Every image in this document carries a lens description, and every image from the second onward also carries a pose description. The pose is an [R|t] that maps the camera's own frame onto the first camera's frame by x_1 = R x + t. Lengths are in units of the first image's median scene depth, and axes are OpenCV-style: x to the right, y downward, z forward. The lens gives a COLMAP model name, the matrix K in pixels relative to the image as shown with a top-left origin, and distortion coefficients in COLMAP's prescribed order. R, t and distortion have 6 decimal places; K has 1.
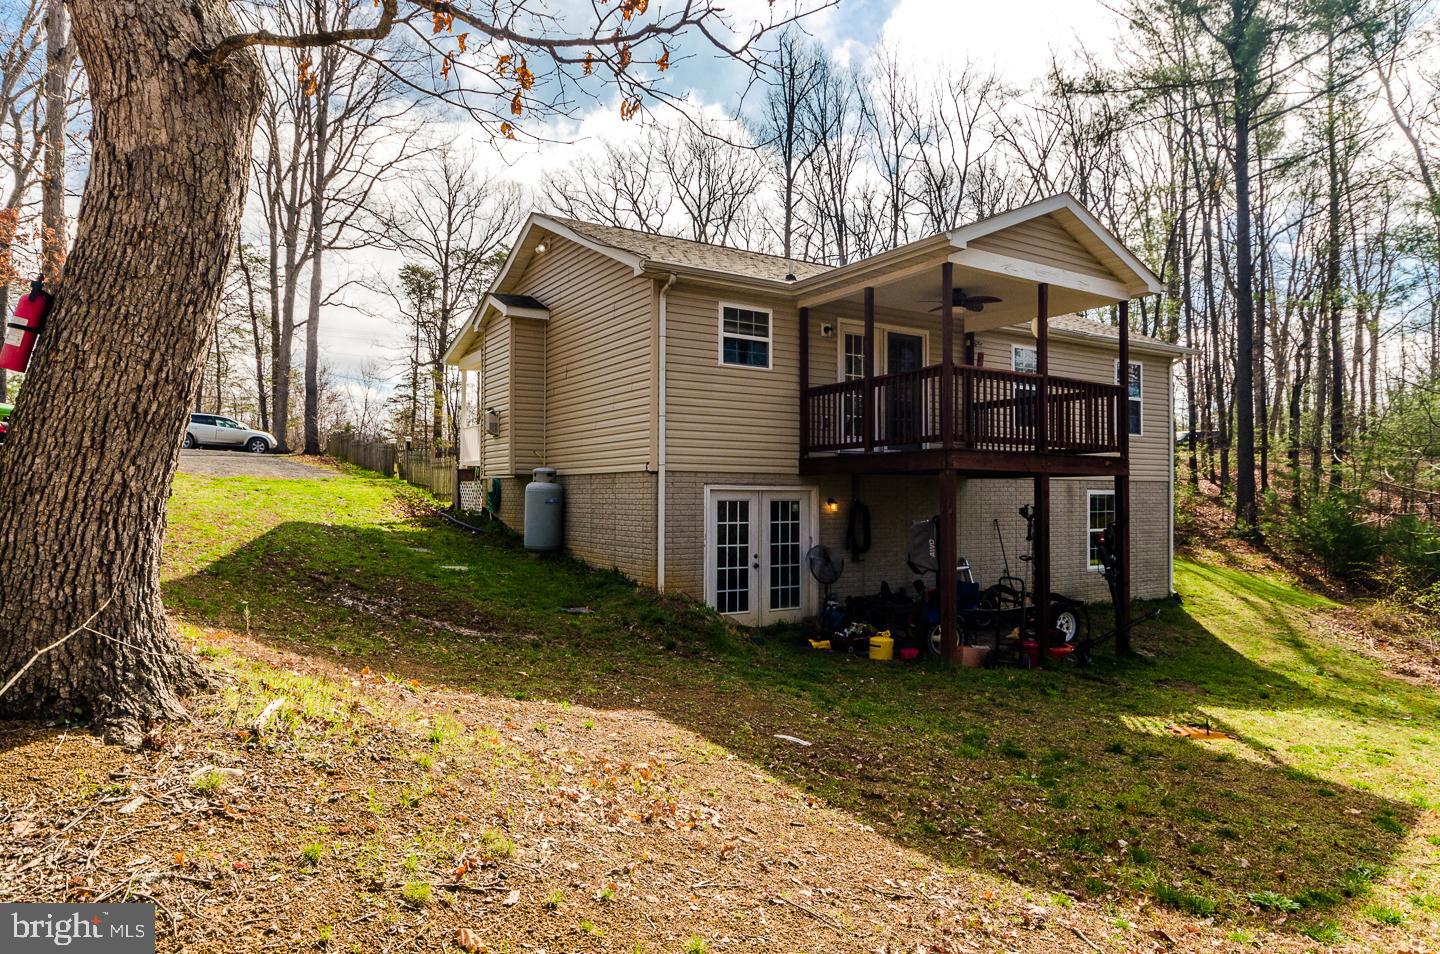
lens RADIAL K [[854.9, 0, 718.5], [0, 854.9, 484.6], [0, 0, 1]] dist [-0.005309, -0.001449]
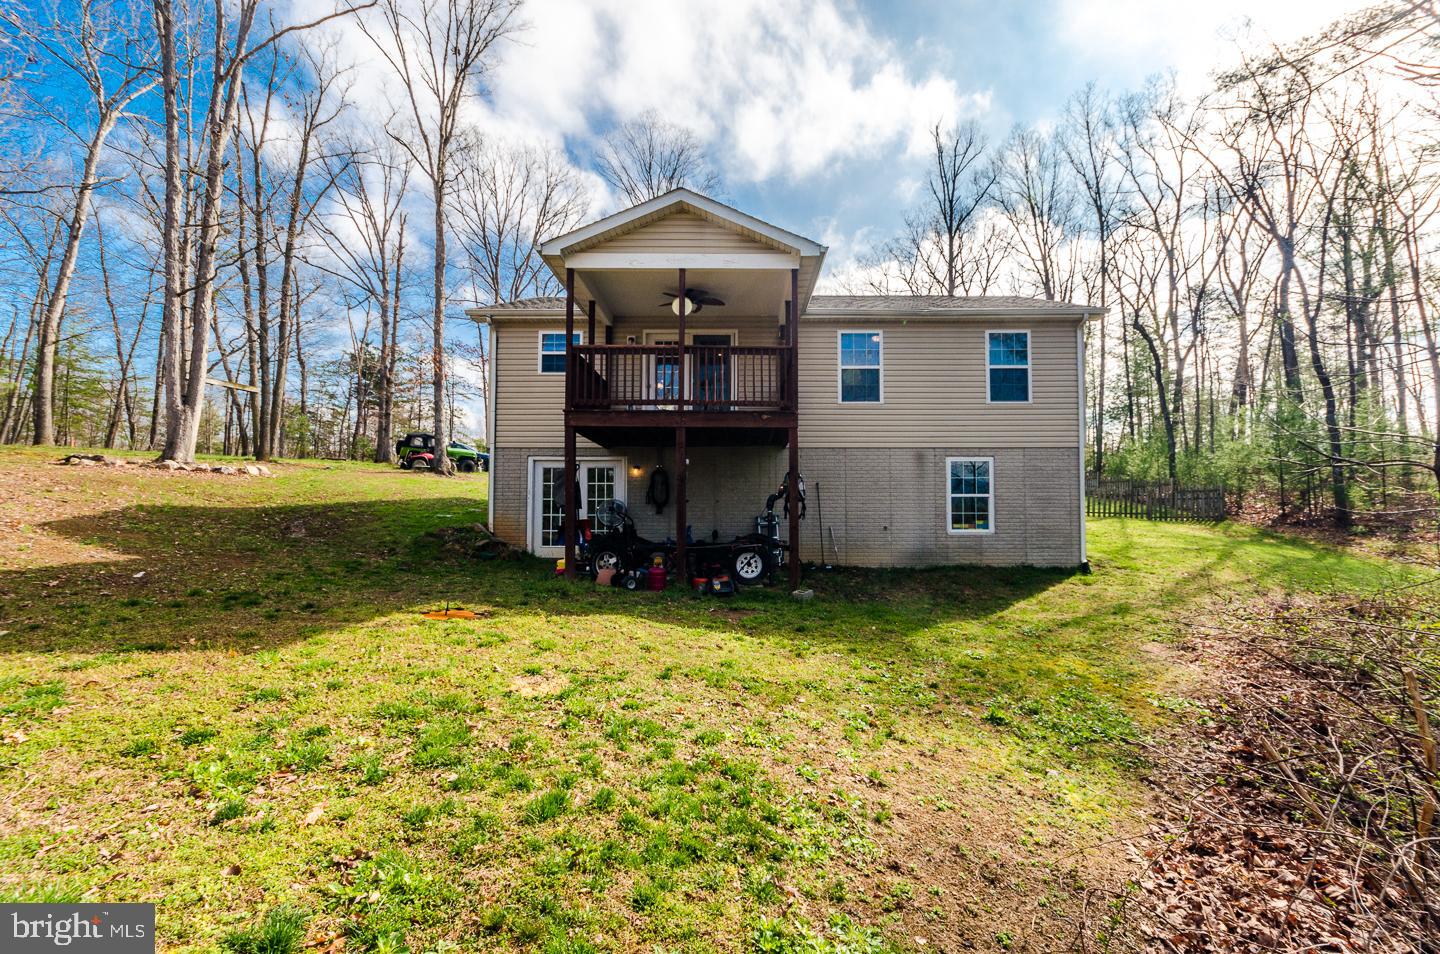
lens RADIAL K [[634.4, 0, 724.5], [0, 634.4, 483.0], [0, 0, 1]] dist [0.002181, 0.000344]
pose [[0.834185, -0.033682, -0.550454, 0.820473], [0.008645, 0.998809, -0.048015, 0.095596], [0.551416, 0.035294, 0.833483, 0.273235]]
